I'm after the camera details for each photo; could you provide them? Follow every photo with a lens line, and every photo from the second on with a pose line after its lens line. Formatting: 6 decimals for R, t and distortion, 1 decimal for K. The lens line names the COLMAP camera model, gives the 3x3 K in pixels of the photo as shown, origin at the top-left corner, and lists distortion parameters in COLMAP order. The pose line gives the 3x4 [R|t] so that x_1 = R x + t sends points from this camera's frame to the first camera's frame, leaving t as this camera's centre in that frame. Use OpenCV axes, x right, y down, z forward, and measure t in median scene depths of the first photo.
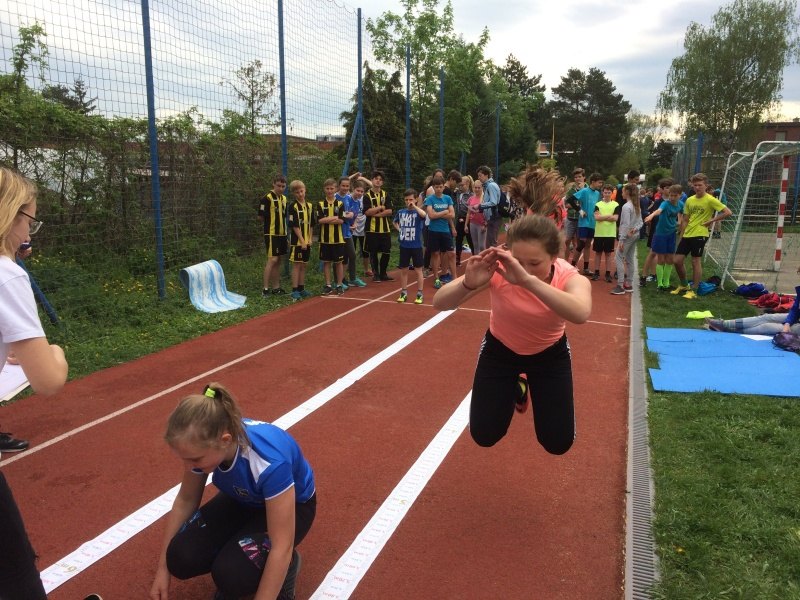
lens RADIAL K [[681.8, 0, 398.4], [0, 681.8, 298.3], [0, 0, 1]] dist [0.089168, -0.107252]
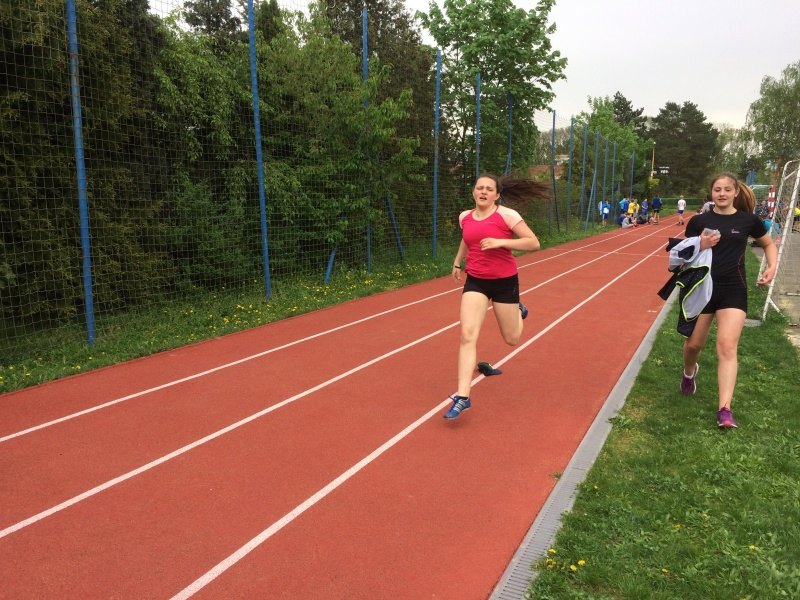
lens RADIAL K [[681.5, 0, 400.9], [0, 681.5, 299.8], [0, 0, 1]] dist [0.093368, -0.128426]
pose [[0.993832, 0.019645, -0.109145, -0.115044], [-0.021166, 0.999694, -0.012787, 0.060599], [0.108861, 0.015019, 0.993944, -0.378479]]
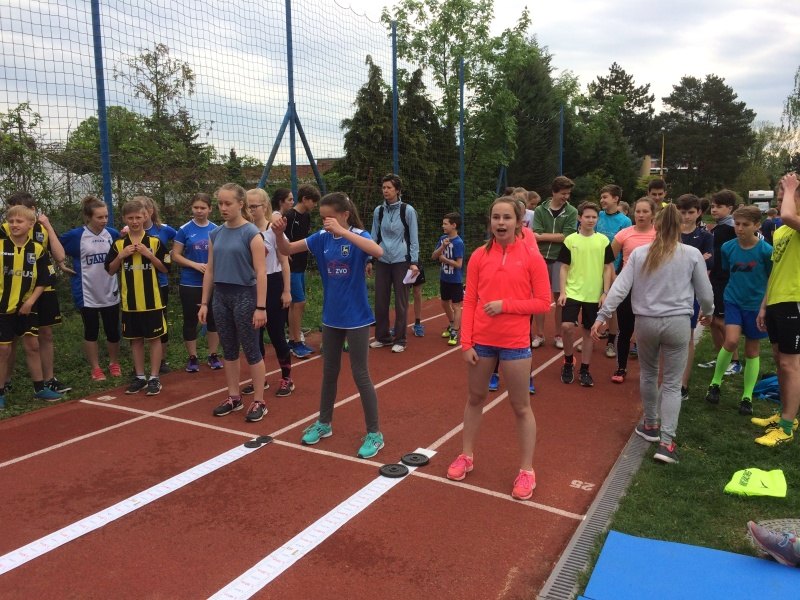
lens RADIAL K [[681.6, 0, 399.0], [0, 681.6, 296.1], [0, 0, 1]] dist [0.096208, -0.122768]
pose [[0.987053, 0.008838, -0.160150, 0.041096], [-0.014259, 0.999362, -0.032735, -0.012565], [0.159759, 0.034594, 0.986550, 0.074869]]
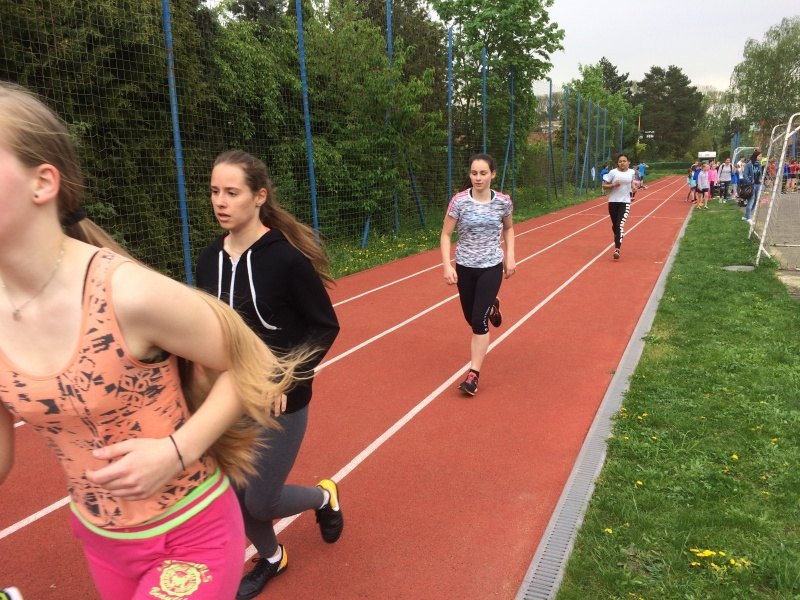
lens RADIAL K [[683.8, 0, 401.2], [0, 683.8, 300.6], [0, 0, 1]] dist [0.097667, -0.142320]
pose [[0.995996, -0.005403, -0.089237, -0.126725], [0.007915, 0.999582, 0.027819, 0.064726], [0.089049, -0.028414, 0.995622, -0.402606]]
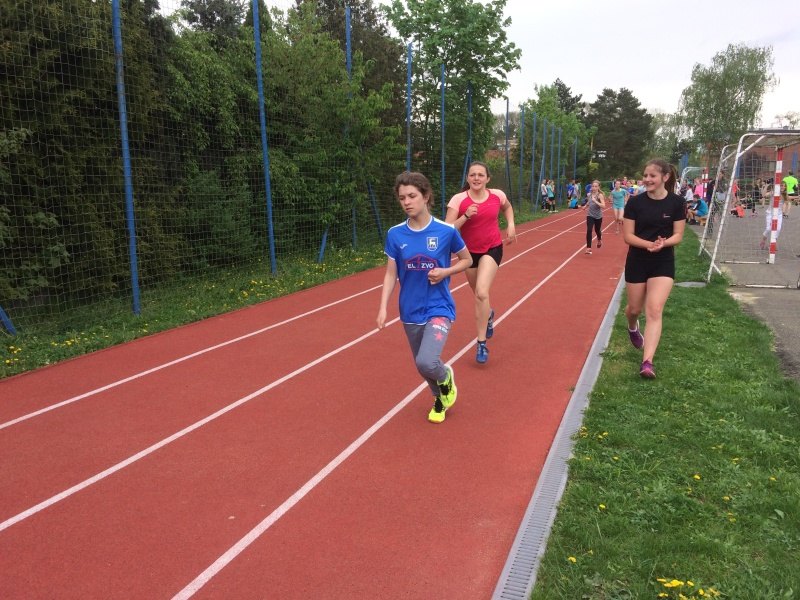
lens RADIAL K [[680.1, 0, 400.2], [0, 680.1, 303.5], [0, 0, 1]] dist [0.081861, -0.106439]
pose [[0.999510, -0.003492, -0.031091, -0.126641], [0.003860, 0.999923, 0.011763, 0.064637], [0.031048, -0.011878, 0.999447, -0.399188]]
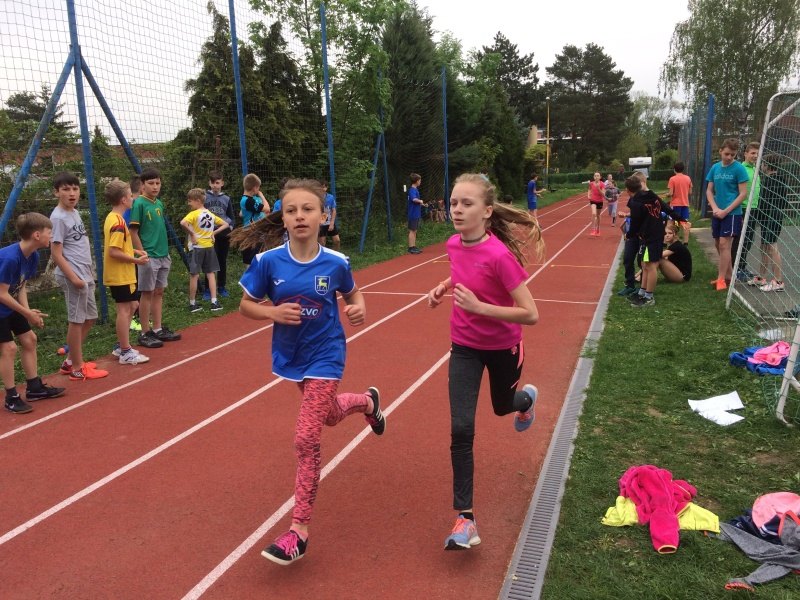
lens RADIAL K [[677.7, 0, 397.7], [0, 677.7, 303.7], [0, 0, 1]] dist [0.093222, -0.120464]
pose [[0.998878, -0.041537, -0.022761, 0.048078], [0.041873, 0.999018, 0.014498, -0.017096], [0.022136, -0.015435, 0.999636, 0.109972]]
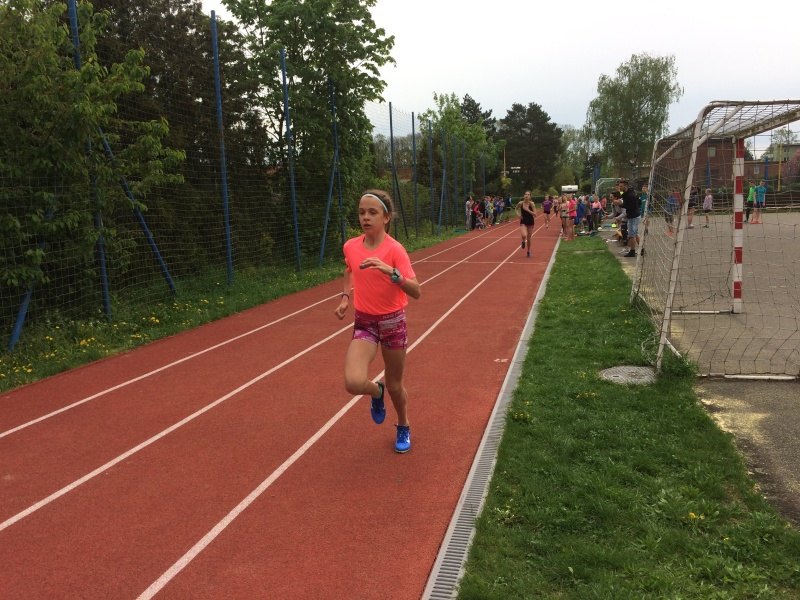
lens RADIAL K [[681.6, 0, 399.0], [0, 681.6, 296.1], [0, 0, 1]] dist [0.096208, -0.122768]
pose [[0.995989, -0.053248, 0.071902, -0.096474], [0.055176, 0.998161, -0.025100, 0.050972], [-0.070434, 0.028966, 0.997096, -0.315842]]
